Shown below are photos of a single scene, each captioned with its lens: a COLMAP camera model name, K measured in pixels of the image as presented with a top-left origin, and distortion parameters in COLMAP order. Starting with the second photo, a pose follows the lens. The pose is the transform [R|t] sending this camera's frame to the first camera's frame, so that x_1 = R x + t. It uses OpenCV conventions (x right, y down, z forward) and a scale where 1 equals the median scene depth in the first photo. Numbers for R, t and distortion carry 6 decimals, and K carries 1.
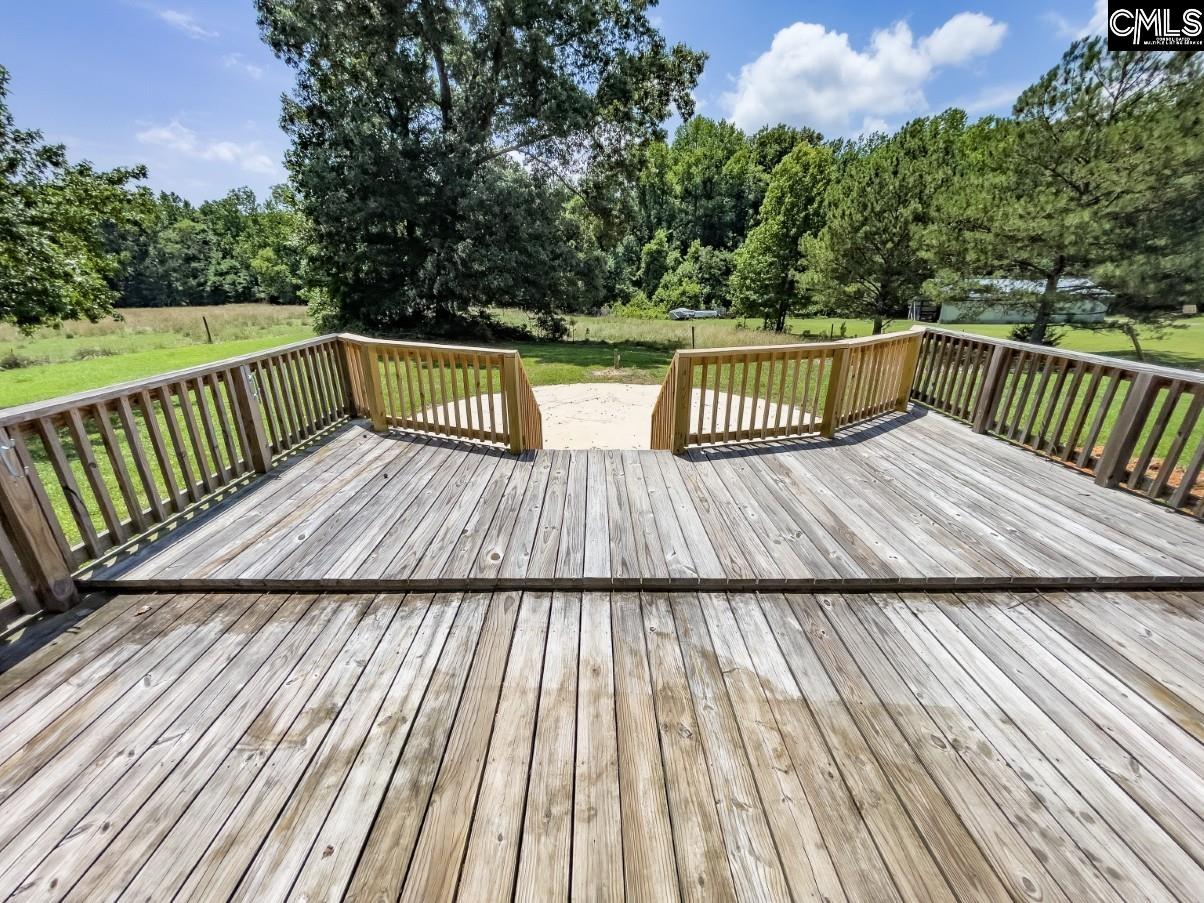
lens RADIAL K [[487.9, 0, 599.0], [0, 487.9, 456.2], [0, 0, 1]] dist [-0.008445, 0.005193]
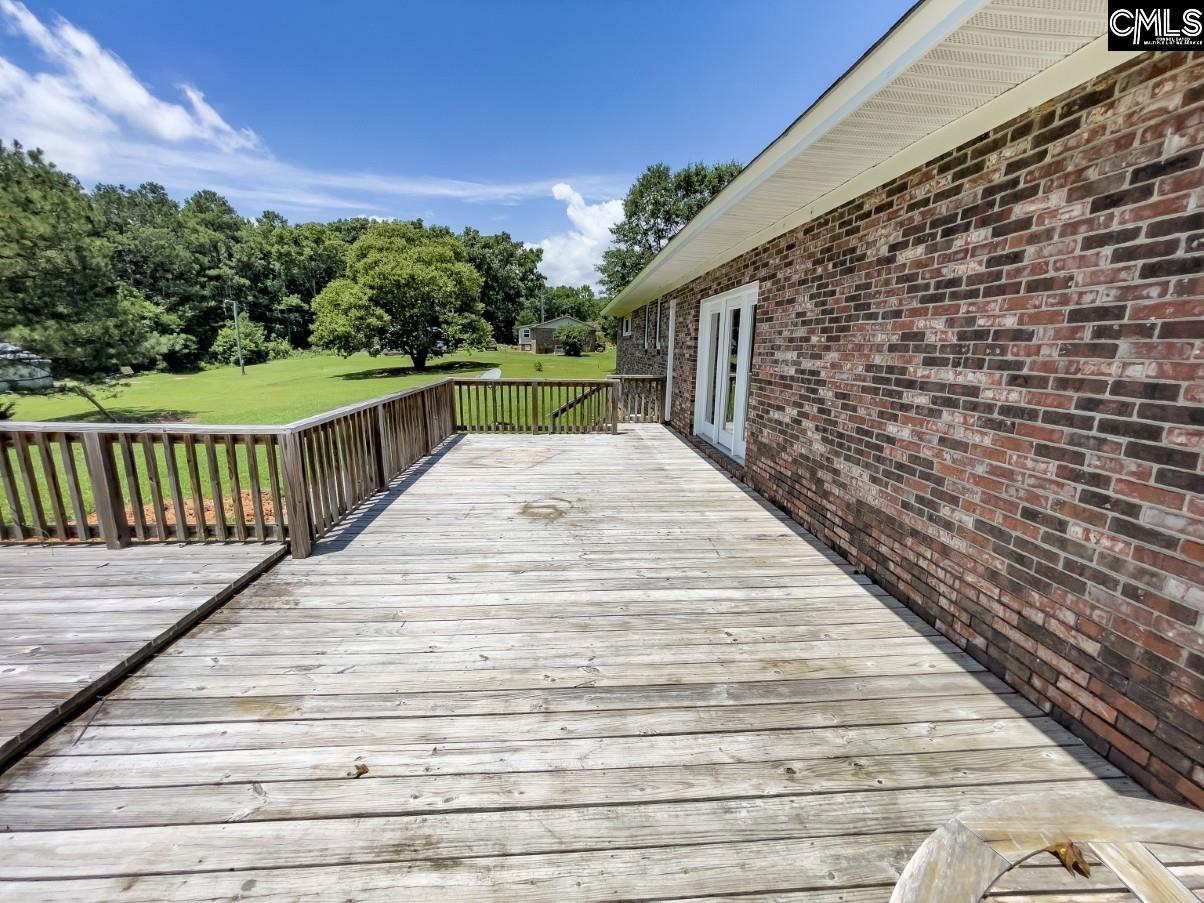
lens RADIAL K [[489.1, 0, 595.4], [0, 489.1, 453.4], [0, 0, 1]] dist [-0.000036, -0.000086]
pose [[-0.045946, -0.212167, 0.976153, 0.096840], [0.336904, 0.916642, 0.215090, -0.000225], [-0.940417, 0.338752, 0.029364, 0.025874]]
